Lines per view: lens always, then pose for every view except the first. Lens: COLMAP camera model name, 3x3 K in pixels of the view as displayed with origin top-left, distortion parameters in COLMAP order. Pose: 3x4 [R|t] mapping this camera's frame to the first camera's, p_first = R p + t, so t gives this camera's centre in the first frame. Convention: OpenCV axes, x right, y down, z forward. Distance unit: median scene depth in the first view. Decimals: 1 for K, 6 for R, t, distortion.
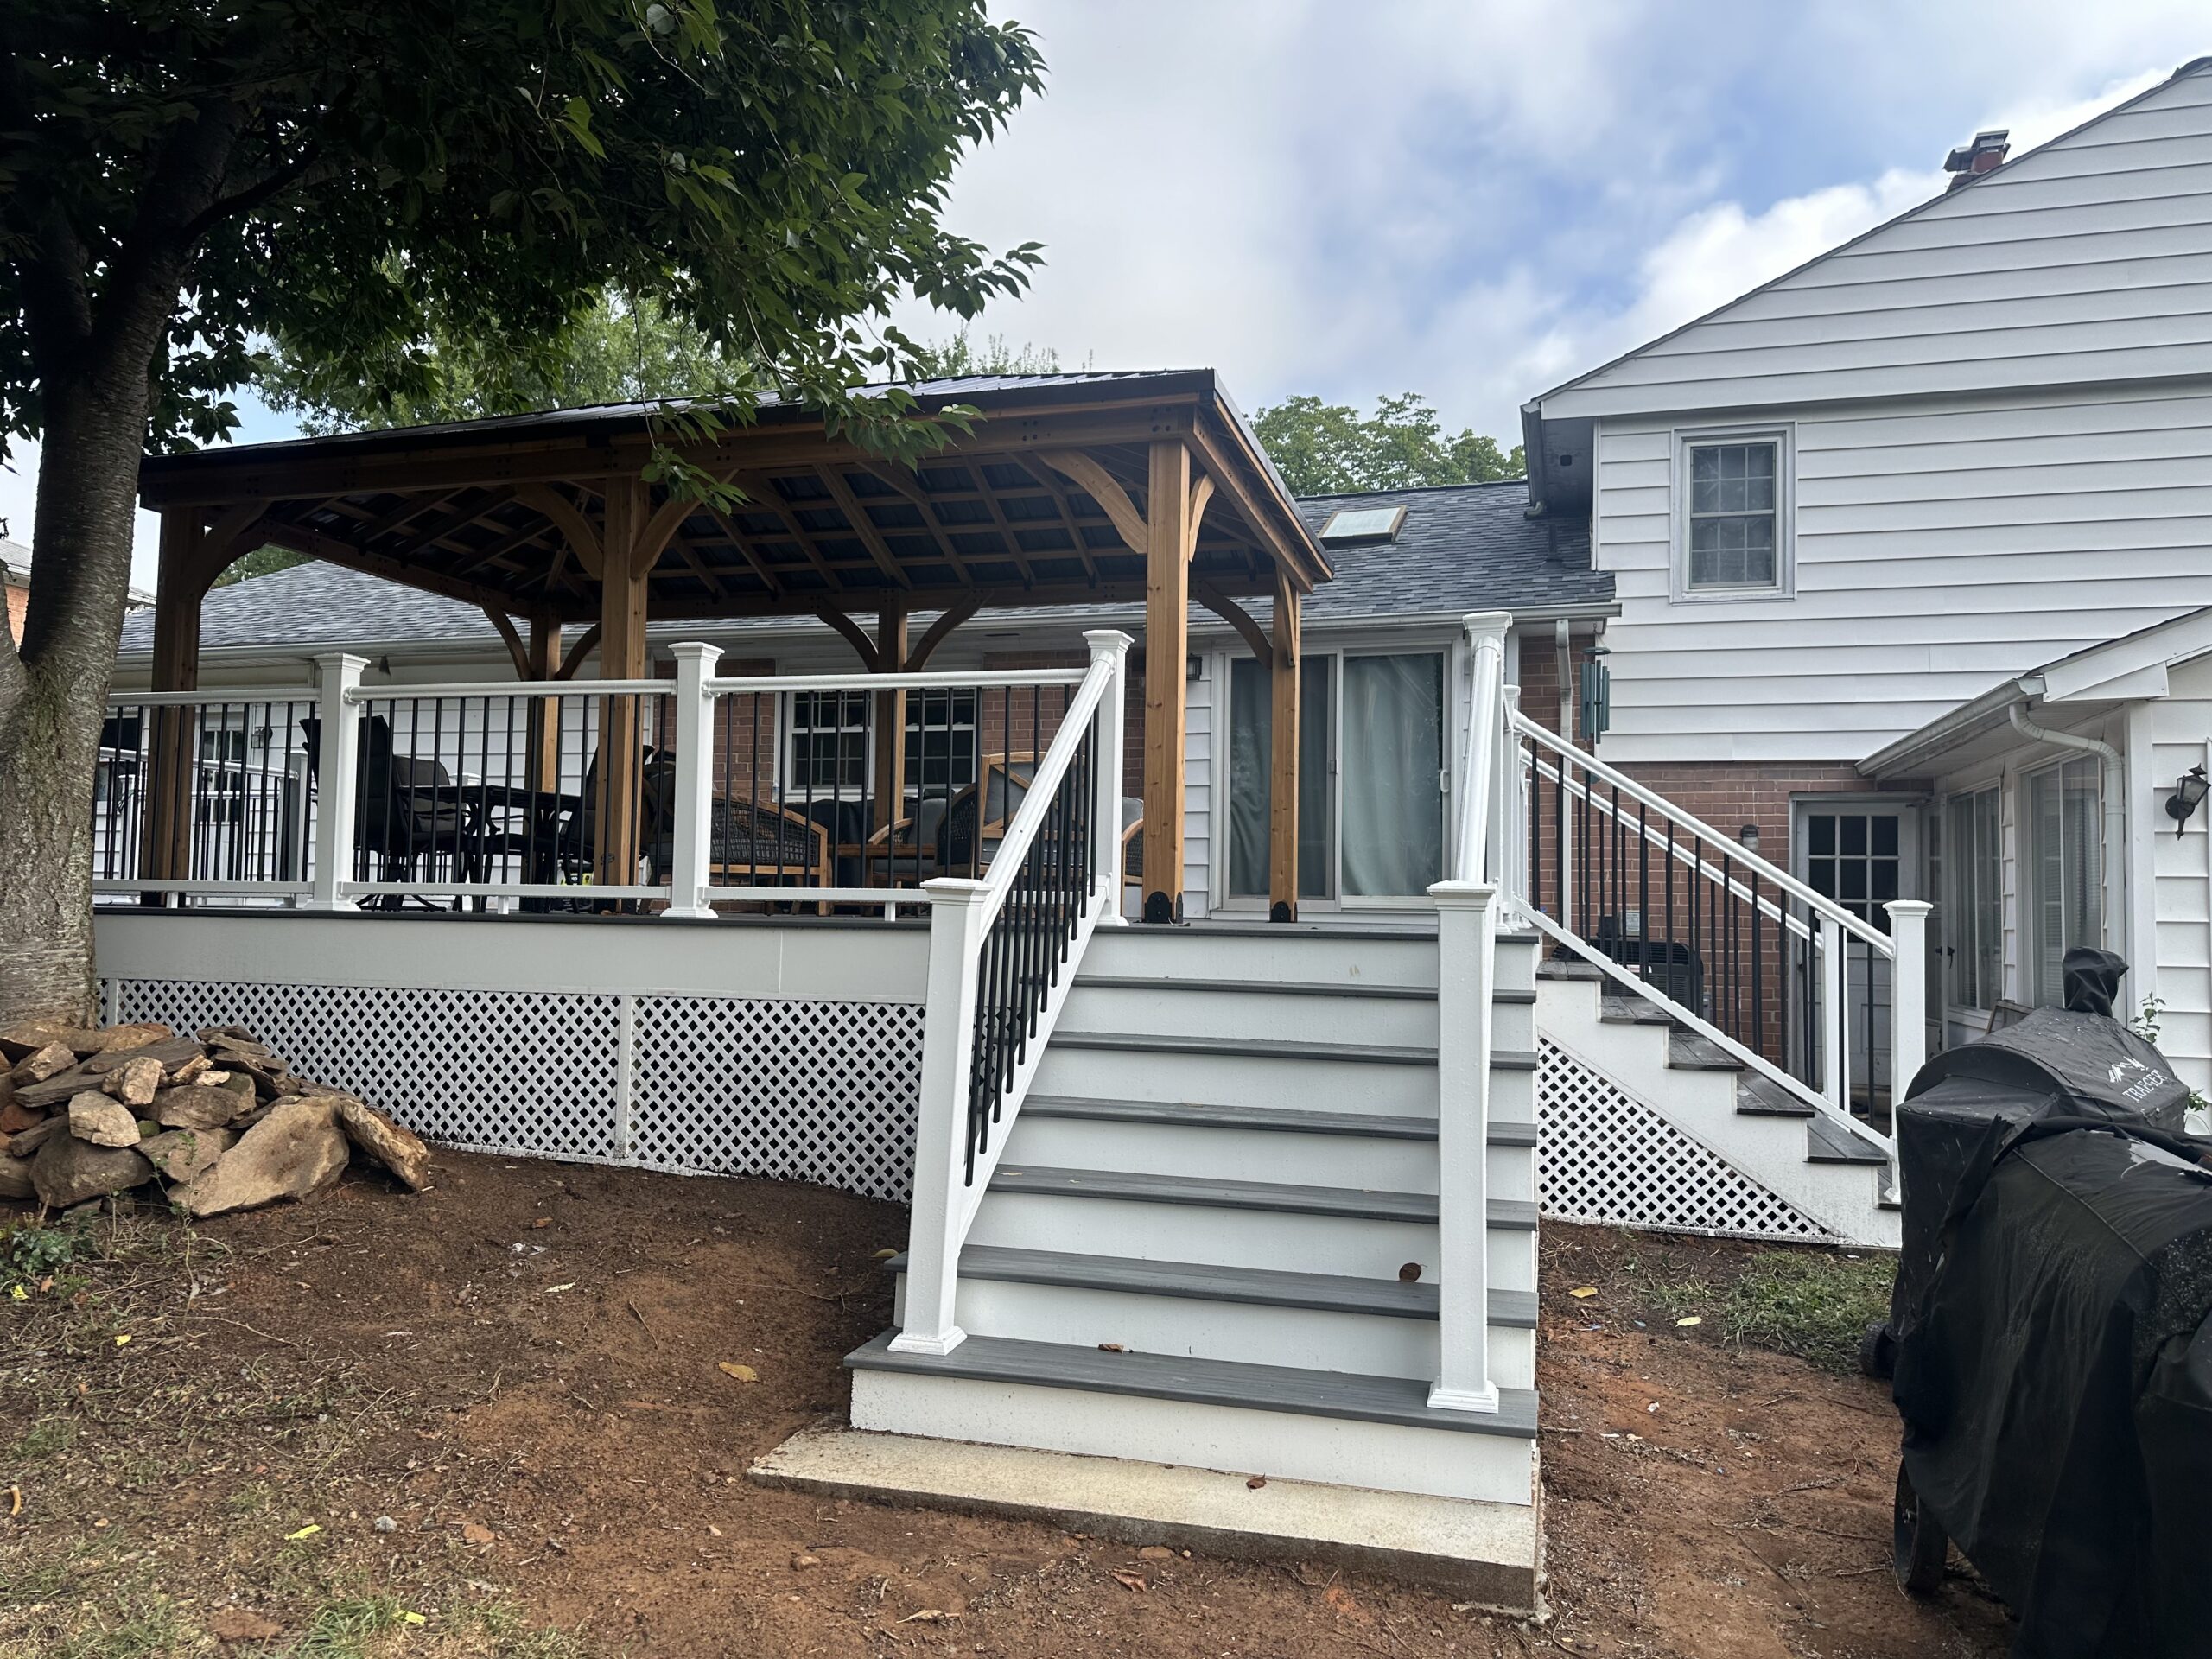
lens RADIAL K [[1546.8, 0, 1126.5], [0, 1546.8, 829.8], [0, 0, 1]] dist [0.035946, -0.044318]
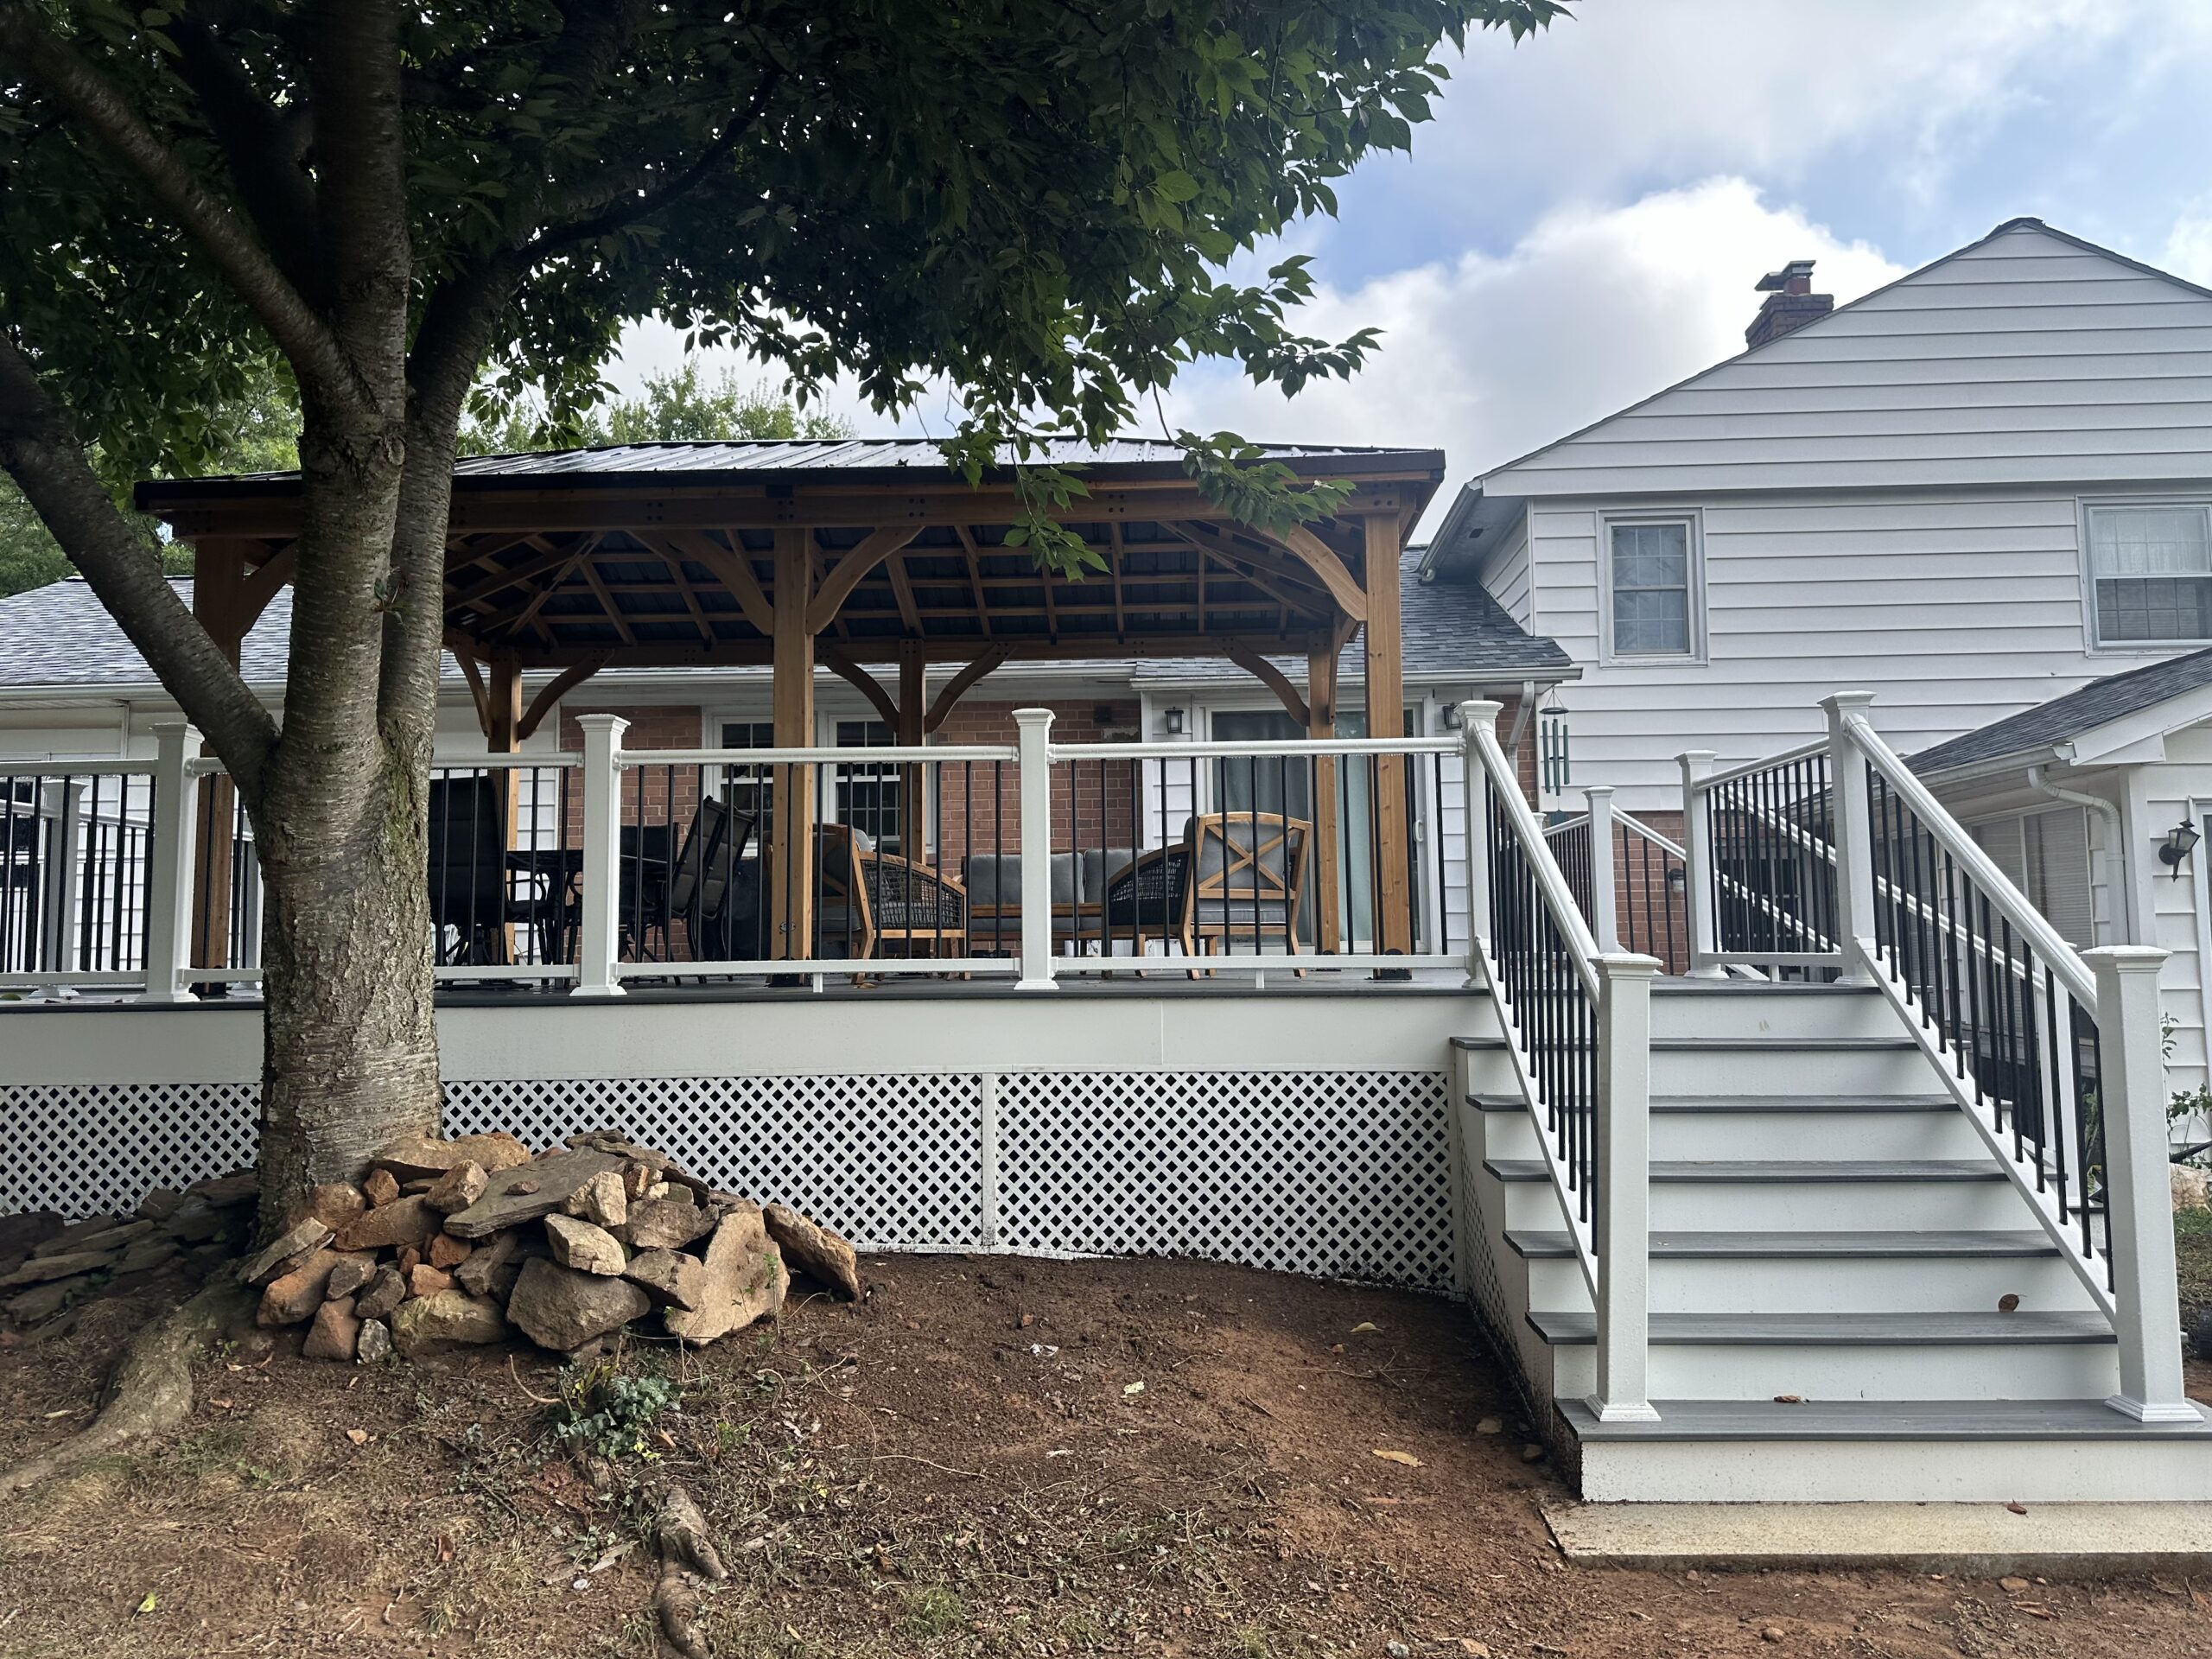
lens RADIAL K [[1546.8, 0, 1039.7], [0, 1546.8, 807.9], [0, 0, 1]] dist [0.035946, -0.044318]
pose [[0.972130, -0.005039, 0.234387, -0.525280], [0.013235, 0.999354, -0.033409, -0.026418], [-0.234068, 0.035580, 0.971569, 0.055679]]
